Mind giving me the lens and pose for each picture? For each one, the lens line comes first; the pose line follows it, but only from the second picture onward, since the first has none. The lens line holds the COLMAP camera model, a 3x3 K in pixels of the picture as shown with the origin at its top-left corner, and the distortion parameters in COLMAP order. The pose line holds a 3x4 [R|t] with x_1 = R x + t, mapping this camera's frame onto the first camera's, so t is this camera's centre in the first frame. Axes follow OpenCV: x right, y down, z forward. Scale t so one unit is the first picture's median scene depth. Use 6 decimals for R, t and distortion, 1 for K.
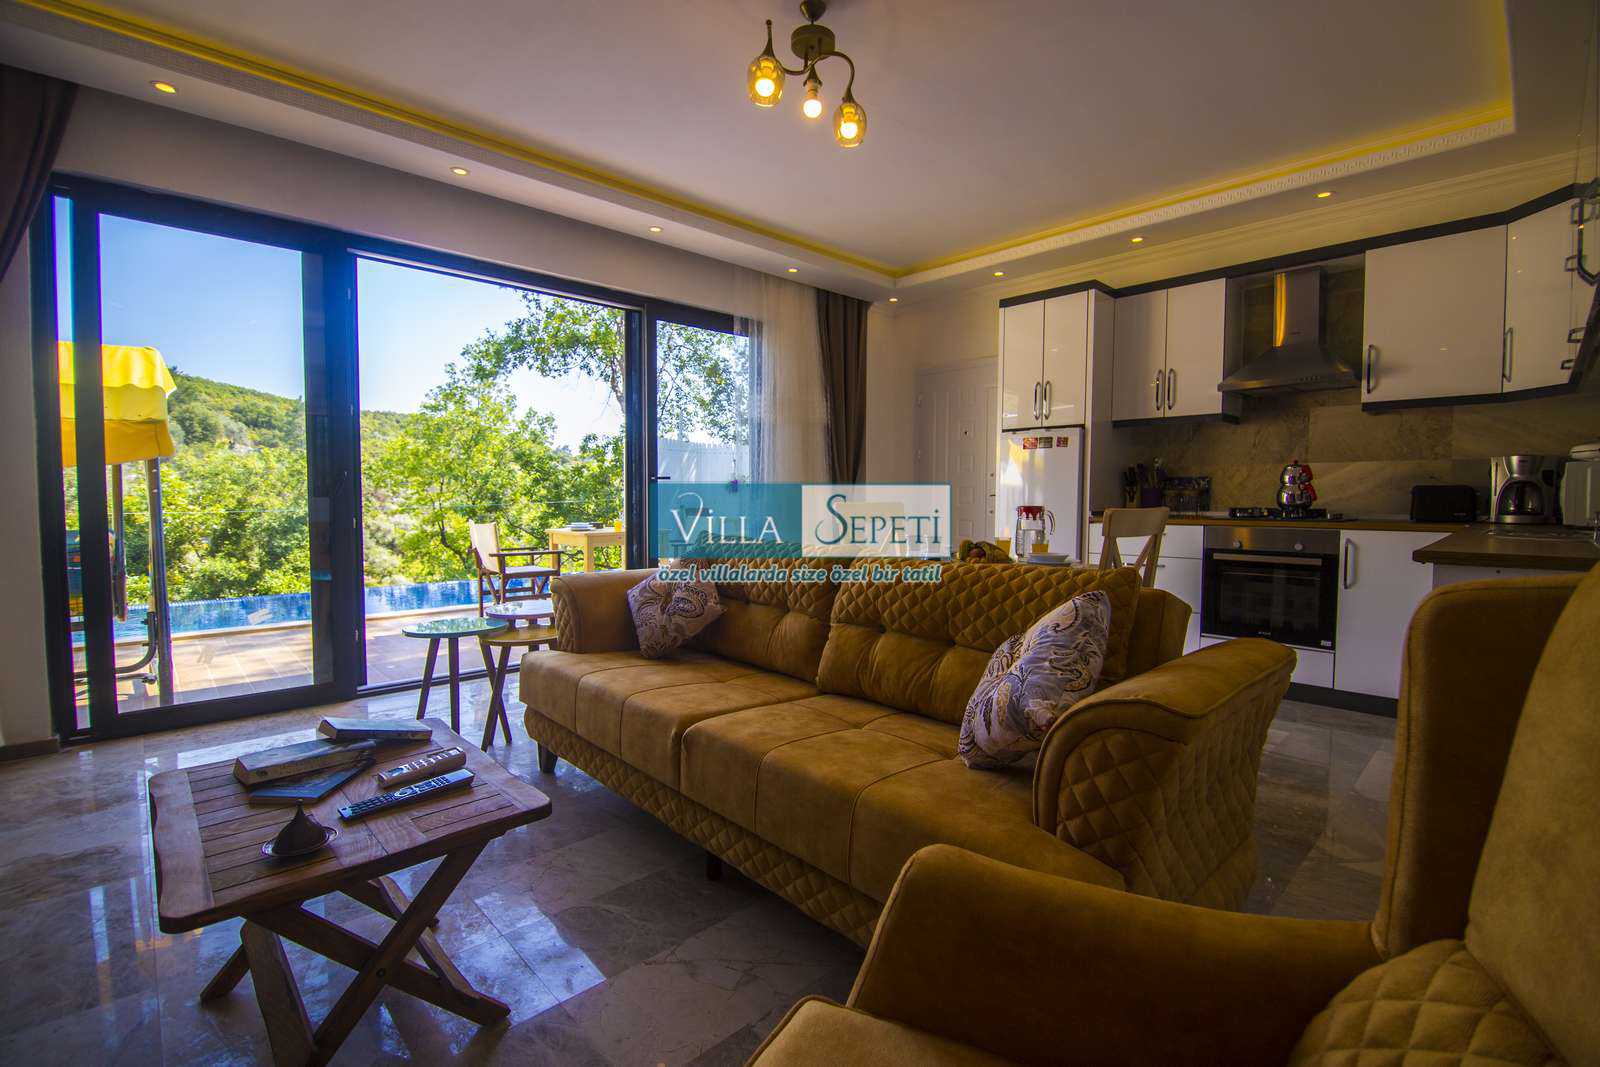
lens RADIAL K [[715.3, 0, 803.2], [0, 715.3, 533.6], [0, 0, 1]] dist [-0.000717, -0.012249]
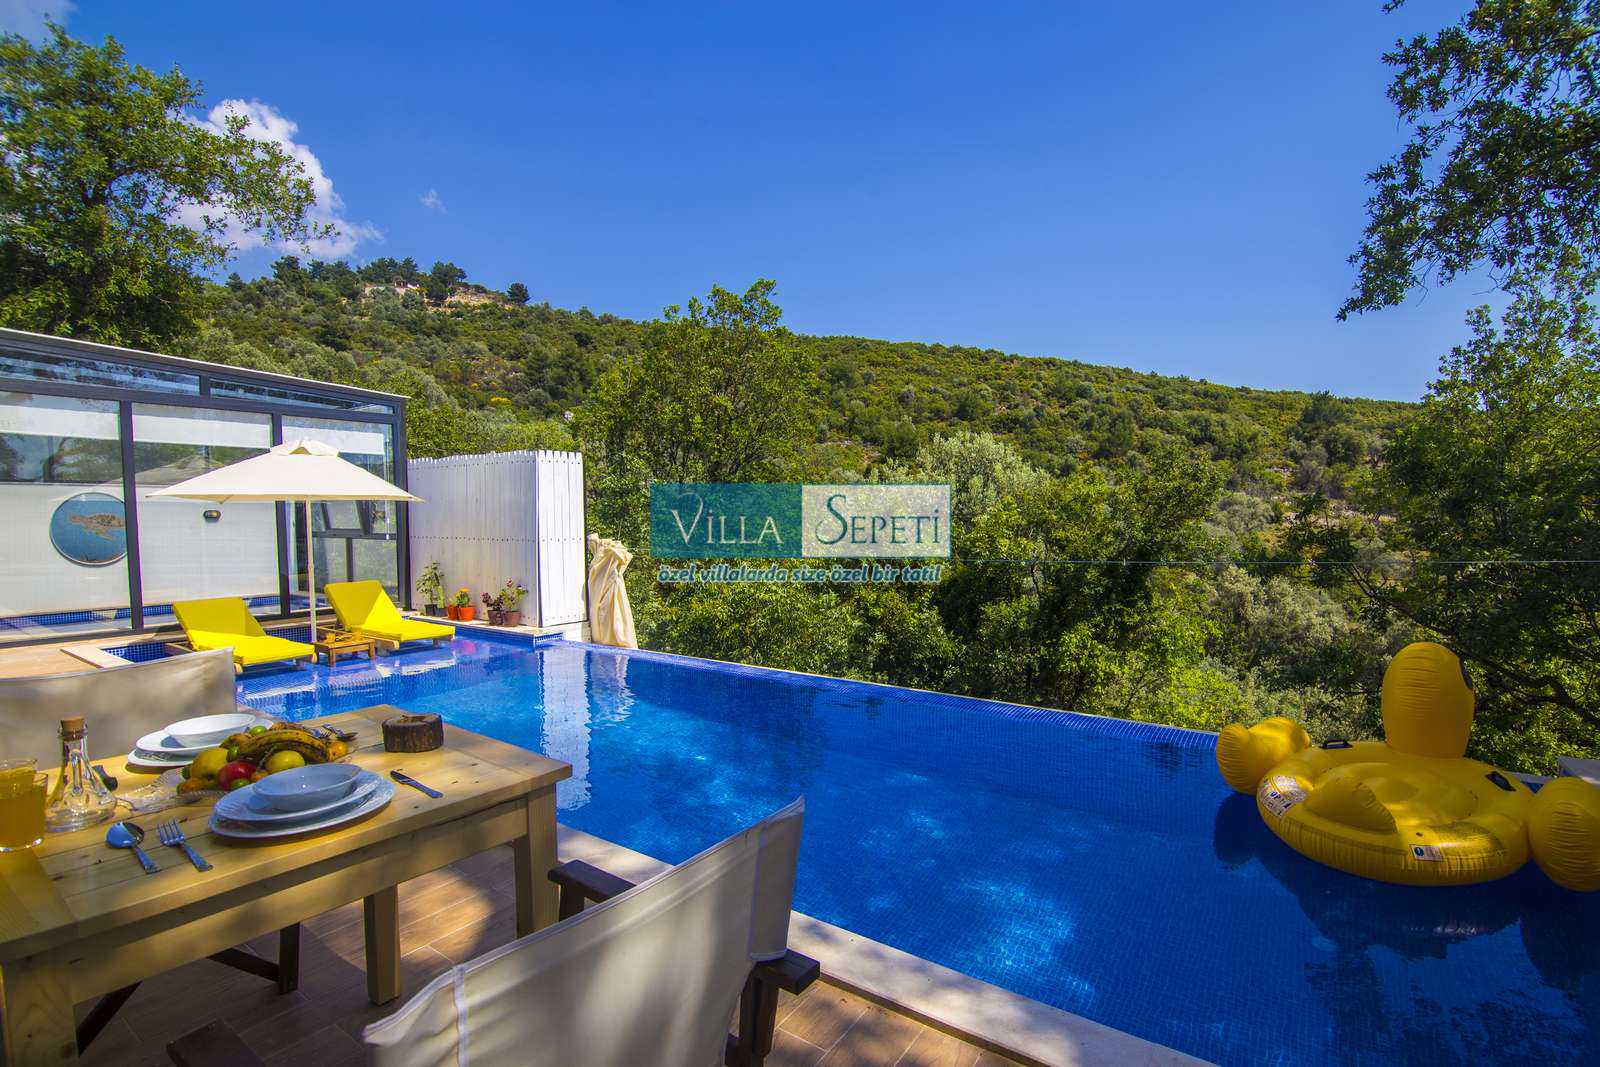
lens RADIAL K [[733.1, 0, 835.0], [0, 733.1, 553.0], [0, 0, 1]] dist [-0.002471, -0.014787]
pose [[0.224729, 0.049480, -0.973164, -0.042953], [-0.050289, 0.997968, 0.039128, -0.130396], [0.973123, 0.040146, 0.226760, 1.639577]]
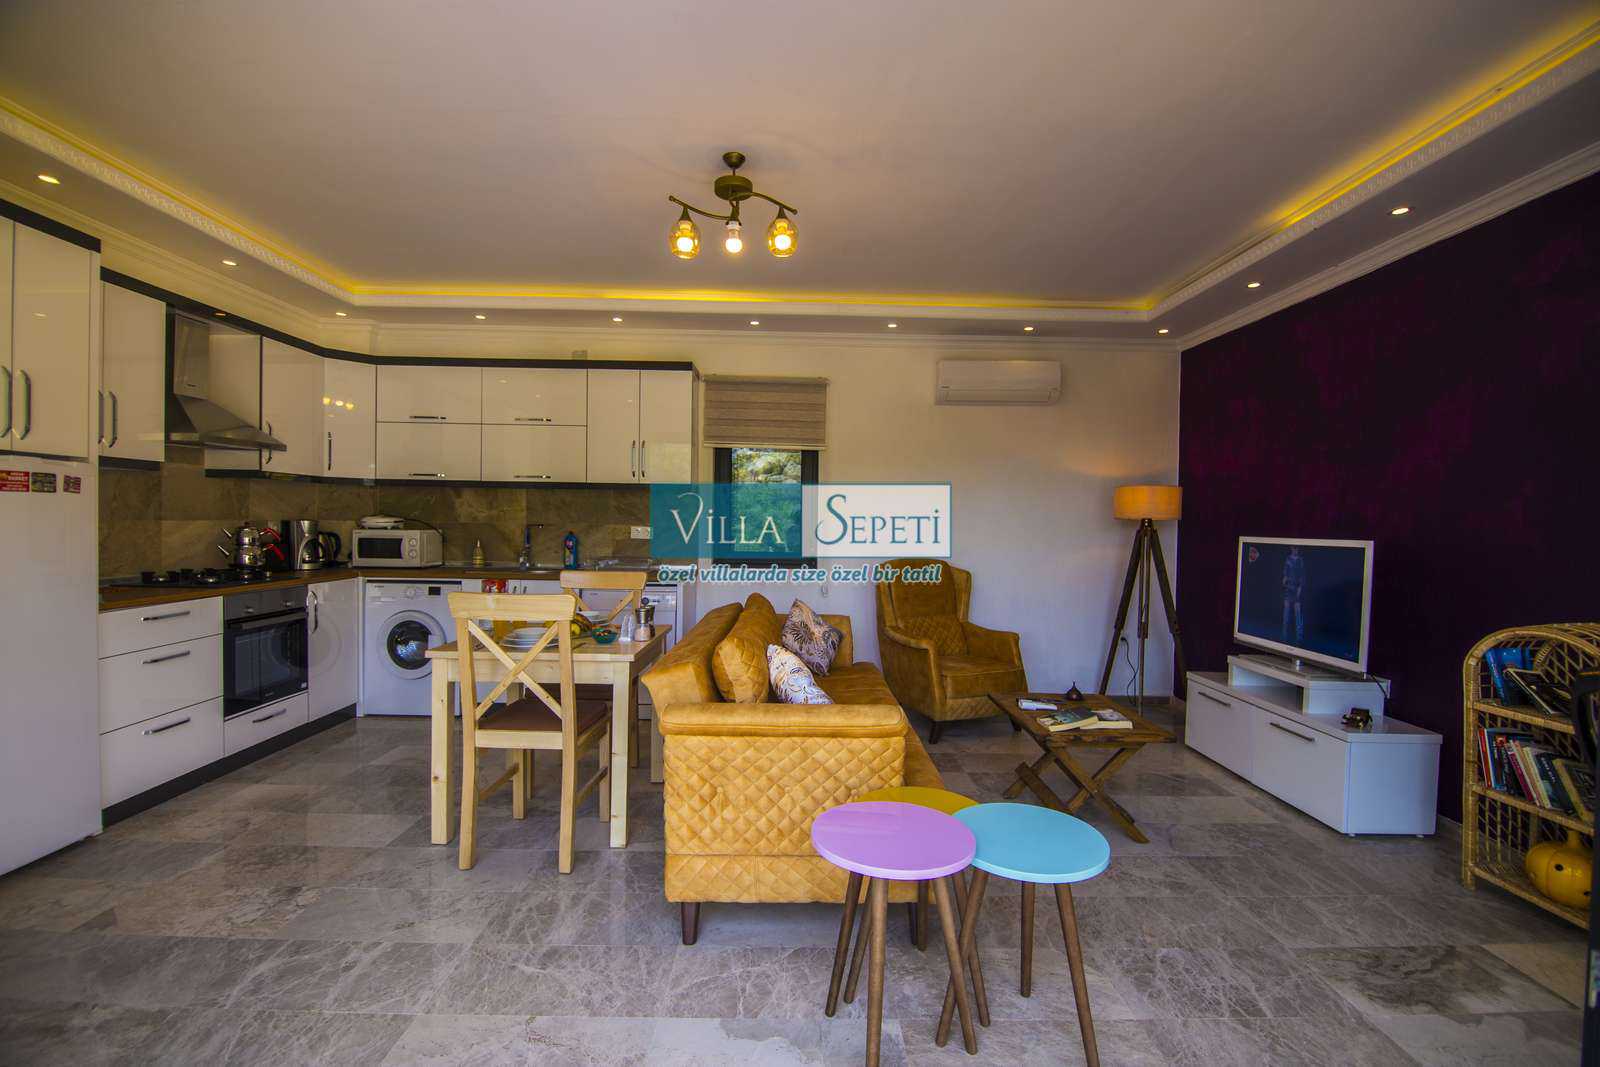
lens RADIAL K [[715.3, 0, 803.2], [0, 715.3, 533.6], [0, 0, 1]] dist [-0.000717, -0.012249]
pose [[-0.733008, -0.024363, 0.679783, -0.502402], [0.019204, 0.998219, 0.056483, -0.111292], [-0.679949, 0.054456, -0.731235, 1.043960]]
